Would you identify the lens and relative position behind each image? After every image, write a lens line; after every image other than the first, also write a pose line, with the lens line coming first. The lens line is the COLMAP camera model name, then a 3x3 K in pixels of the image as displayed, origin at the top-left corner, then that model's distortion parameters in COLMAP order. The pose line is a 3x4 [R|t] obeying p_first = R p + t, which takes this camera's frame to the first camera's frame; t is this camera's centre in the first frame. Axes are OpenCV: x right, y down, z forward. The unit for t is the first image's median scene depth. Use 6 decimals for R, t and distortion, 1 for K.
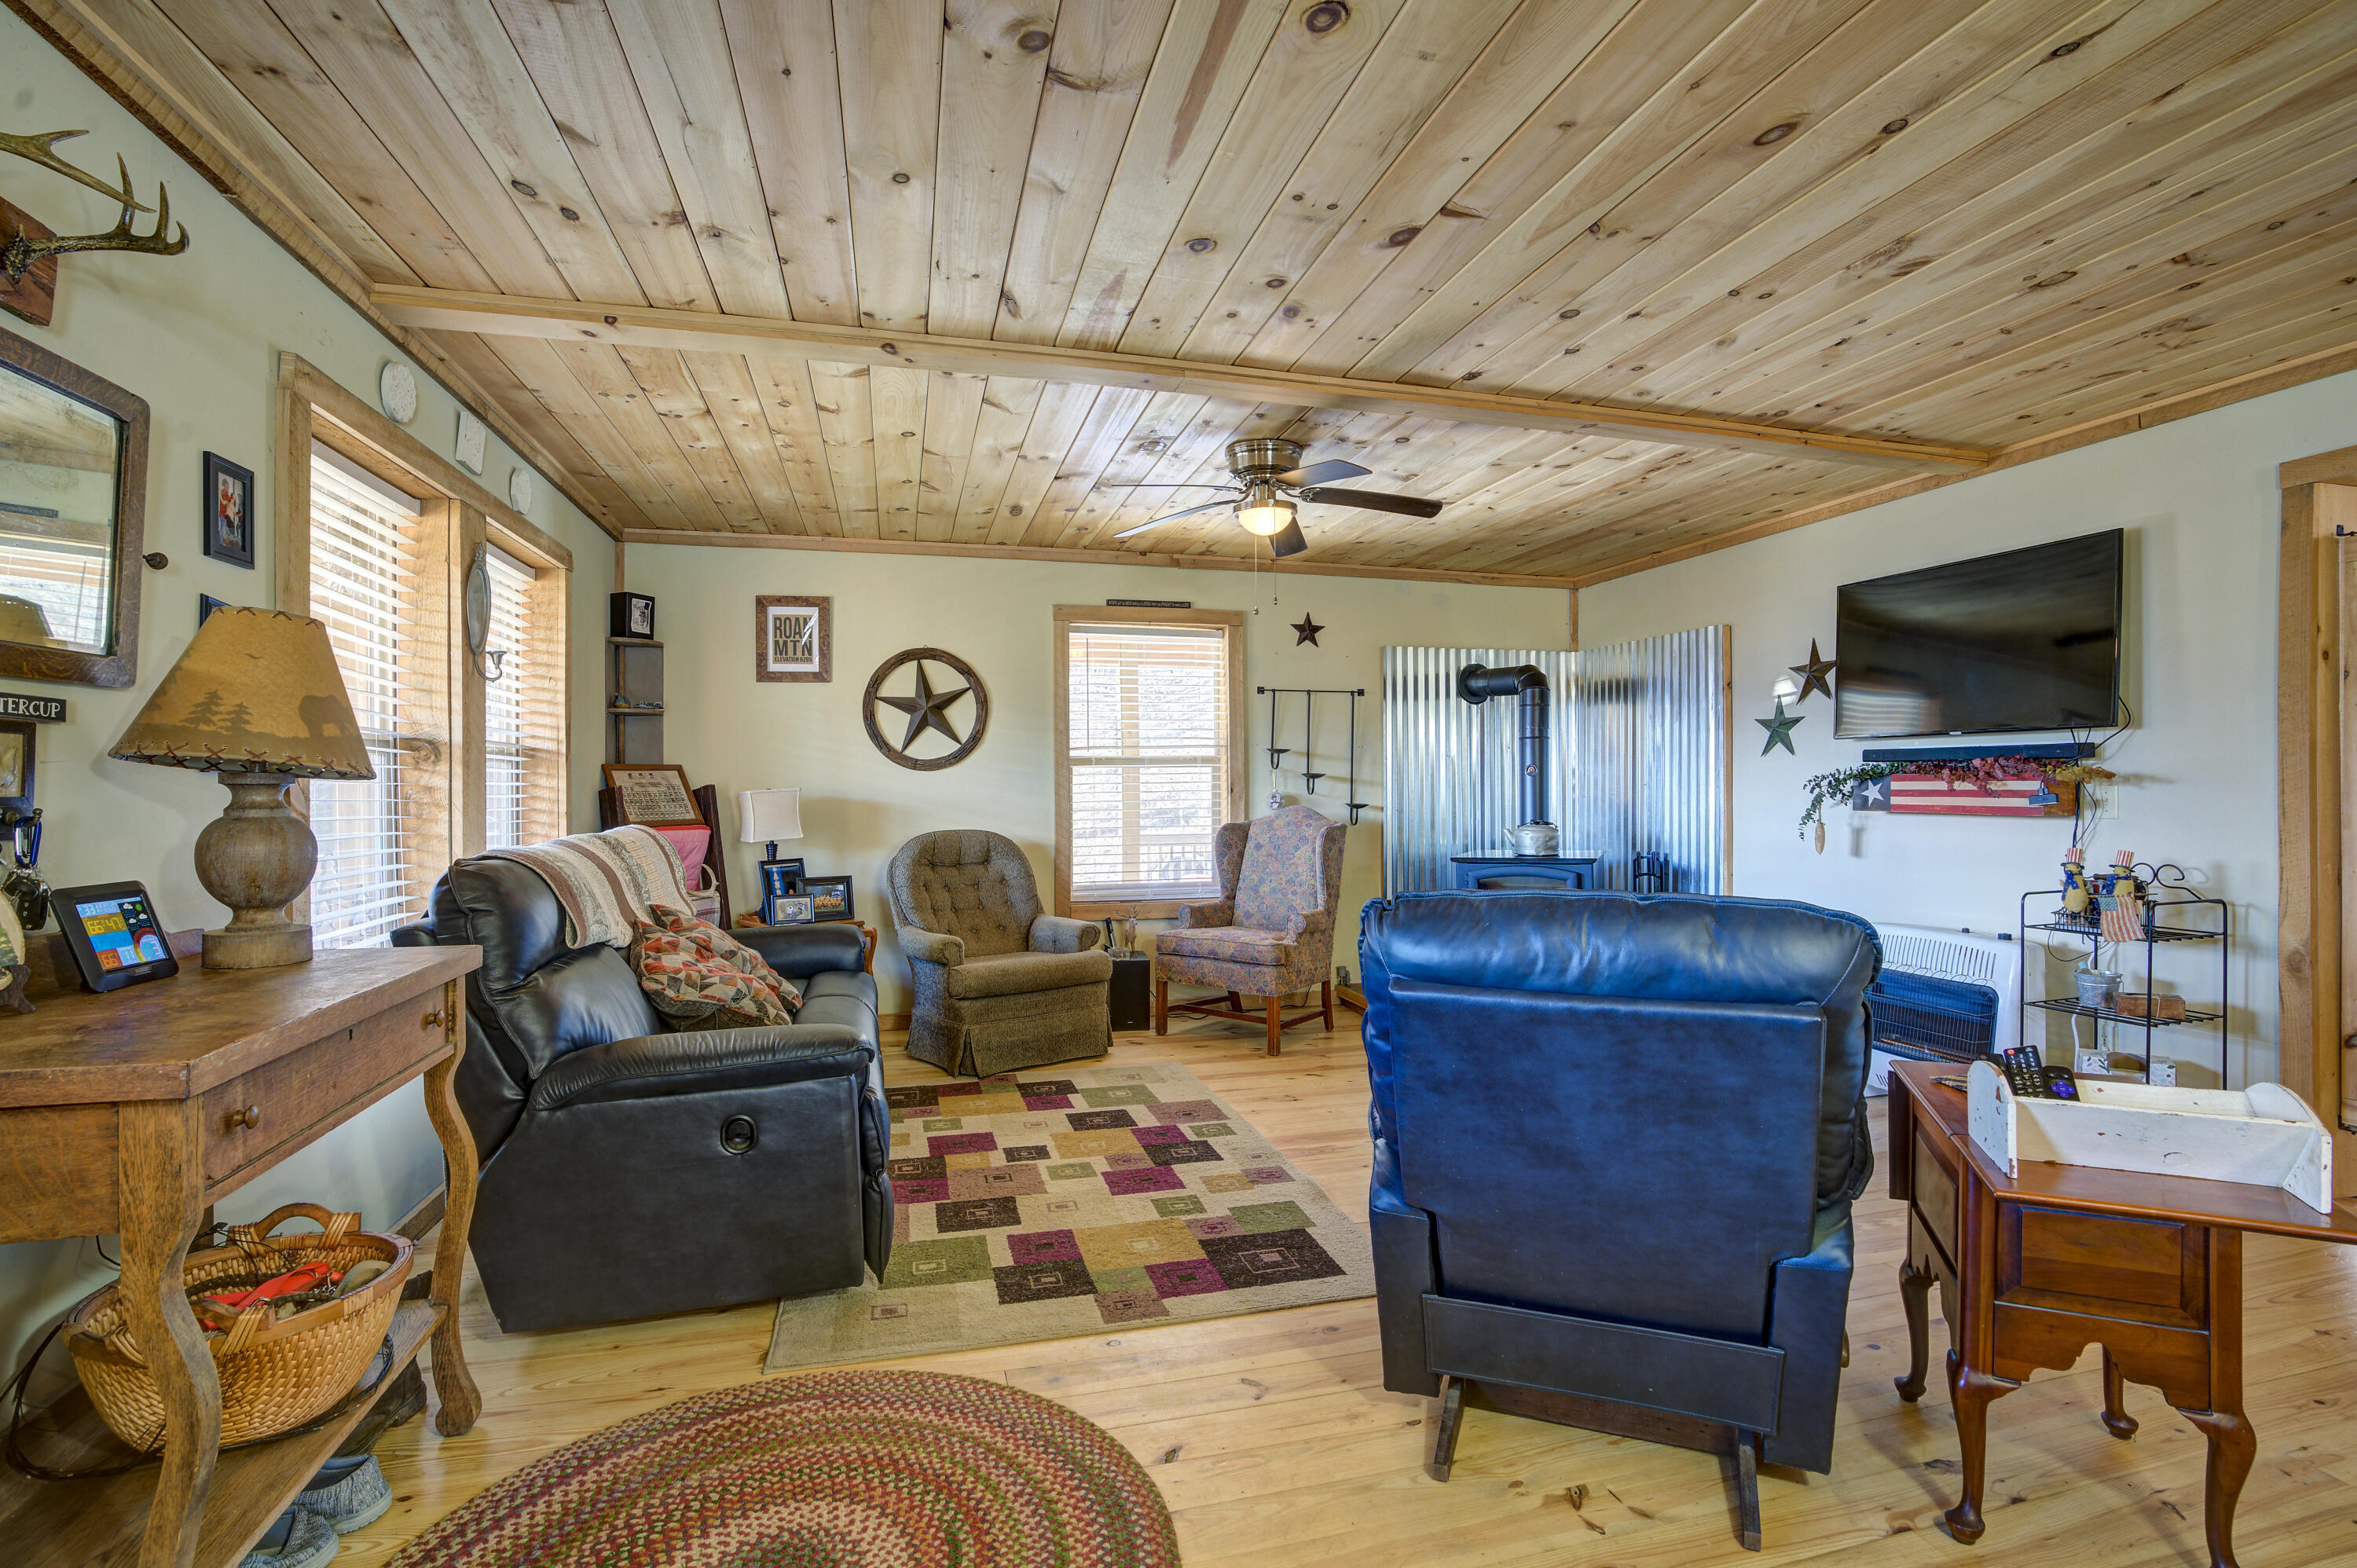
lens RADIAL K [[1100.6, 0, 1188.3], [0, 1100.6, 781.6], [0, 0, 1]] dist [-0.015352, 0.005357]
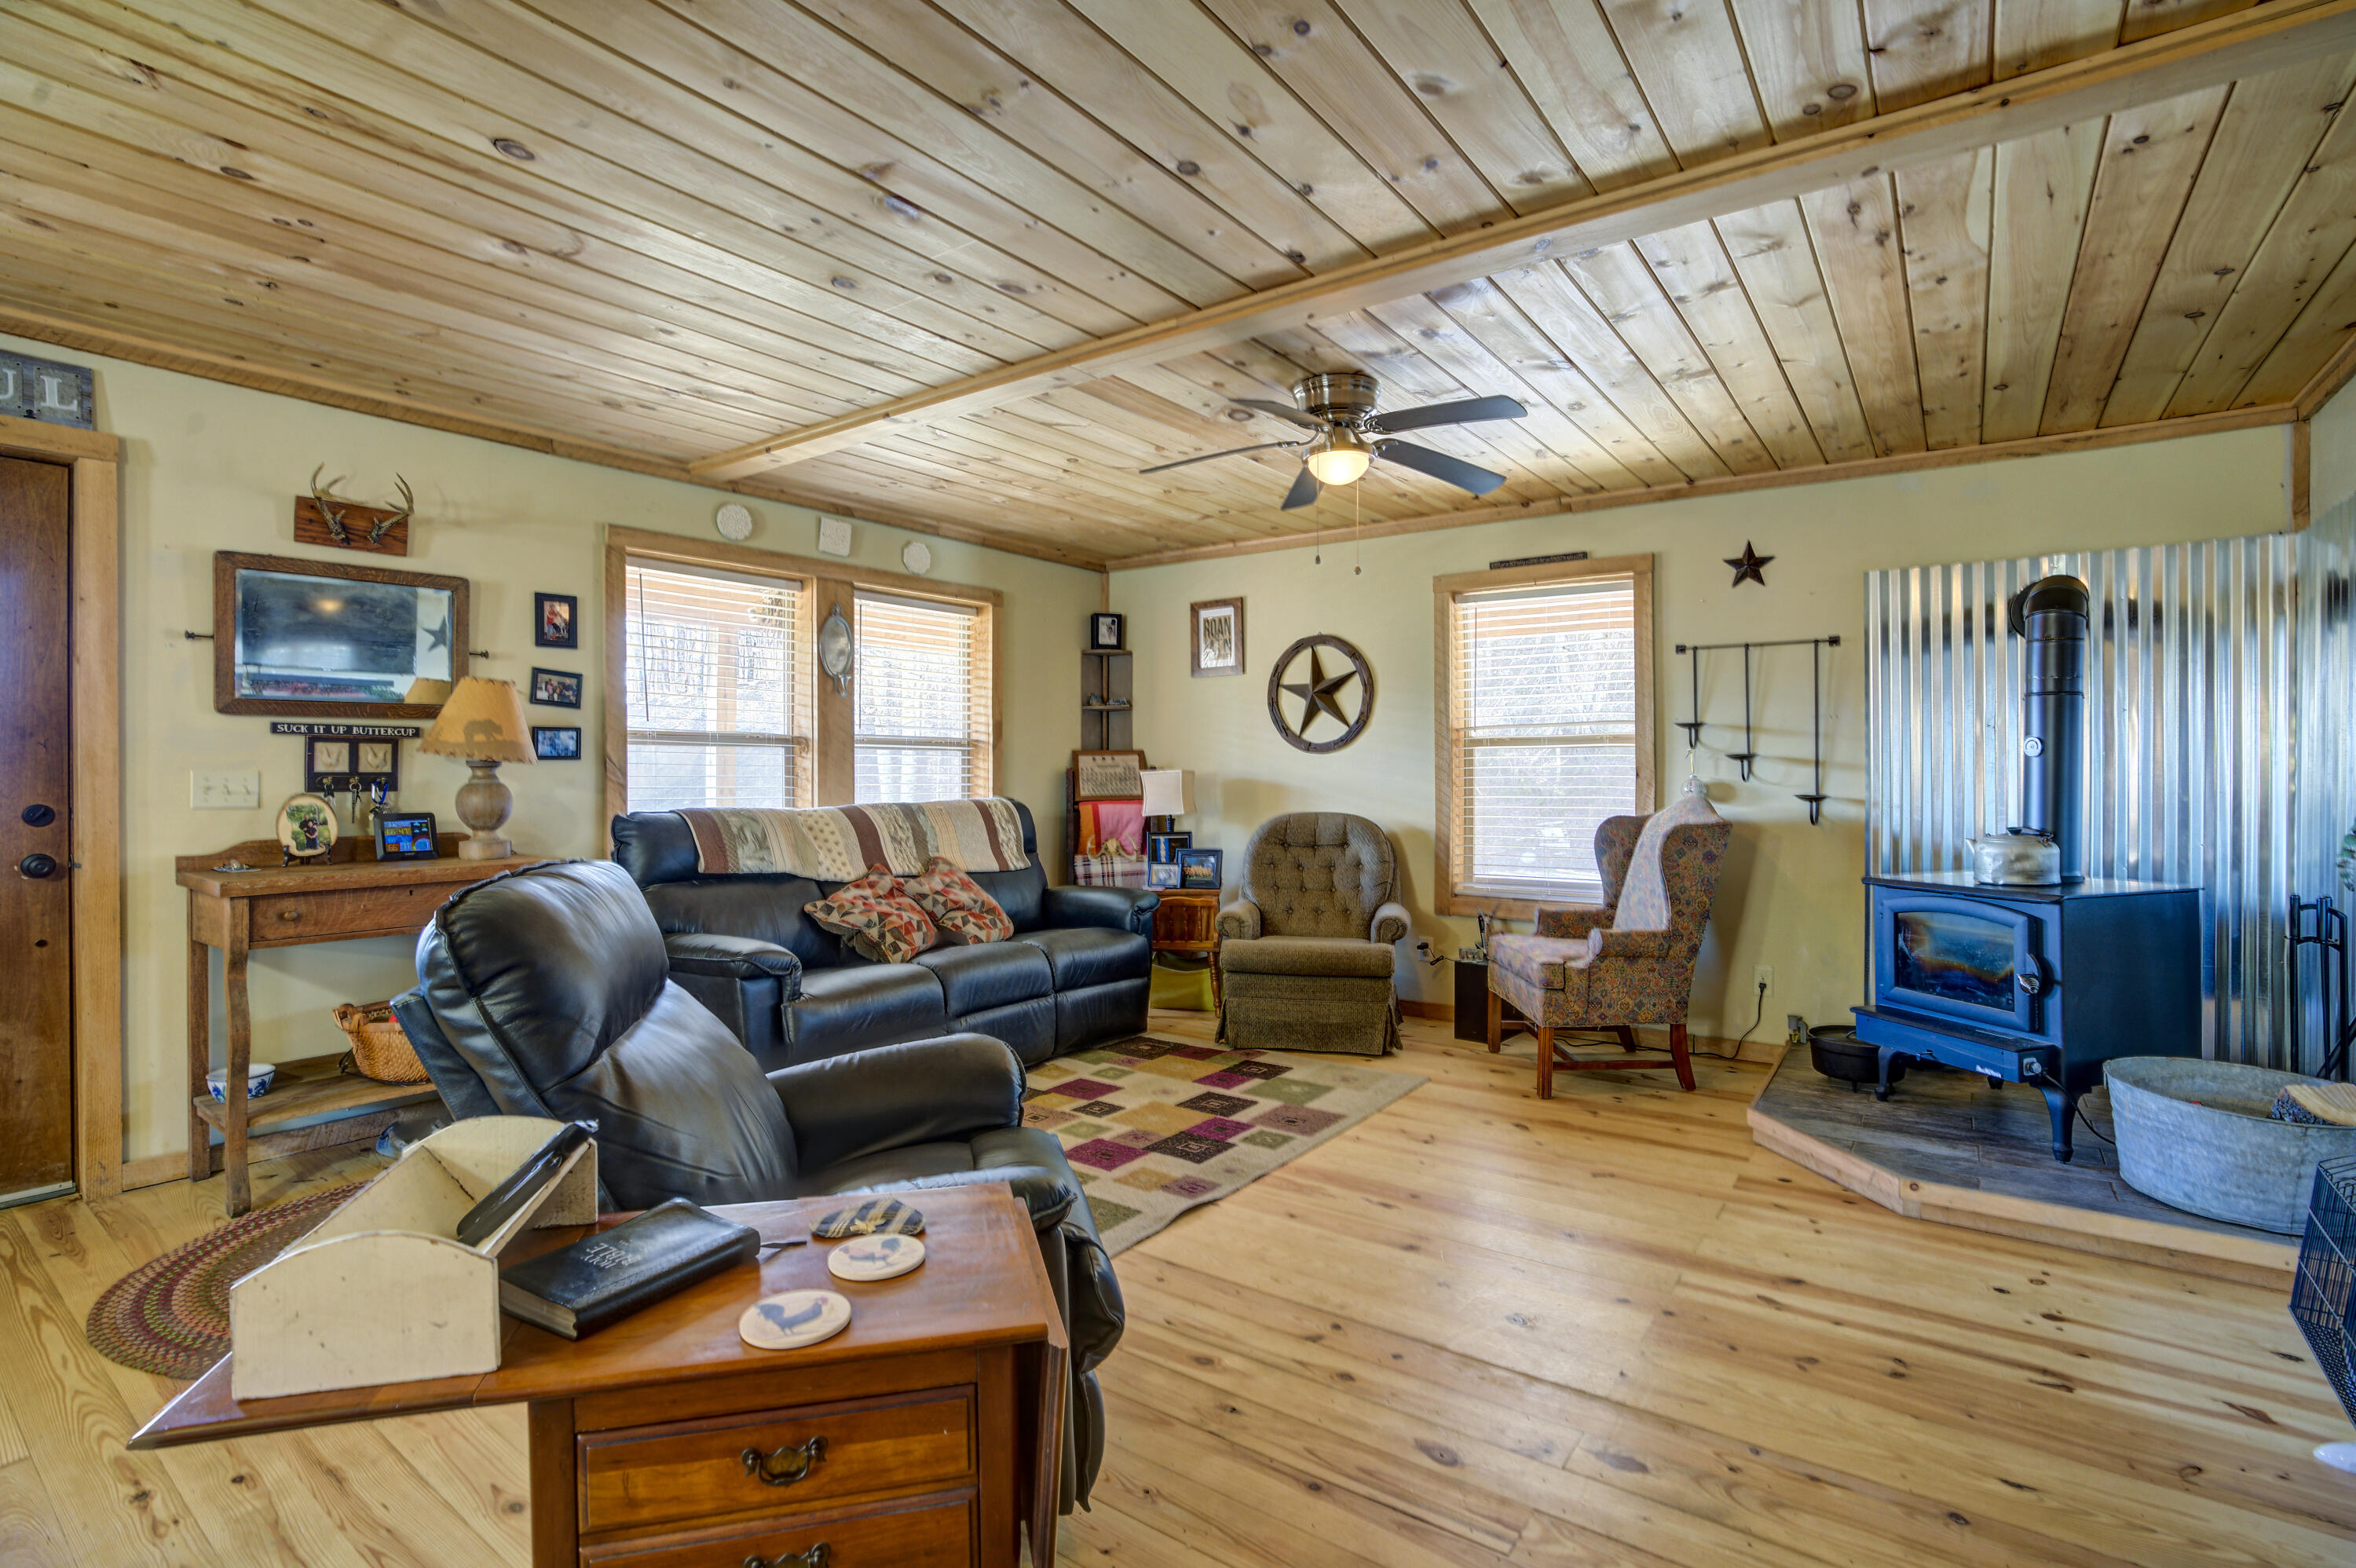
lens RADIAL K [[1100.1, 0, 1188.6], [0, 1100.1, 773.0], [0, 0, 1]] dist [-0.015352, 0.005357]
pose [[0.643772, 0.008532, -0.765170, 0.499155], [-0.000255, 0.999940, 0.010935, -0.003051], [0.765217, -0.006845, 0.643736, 0.253257]]
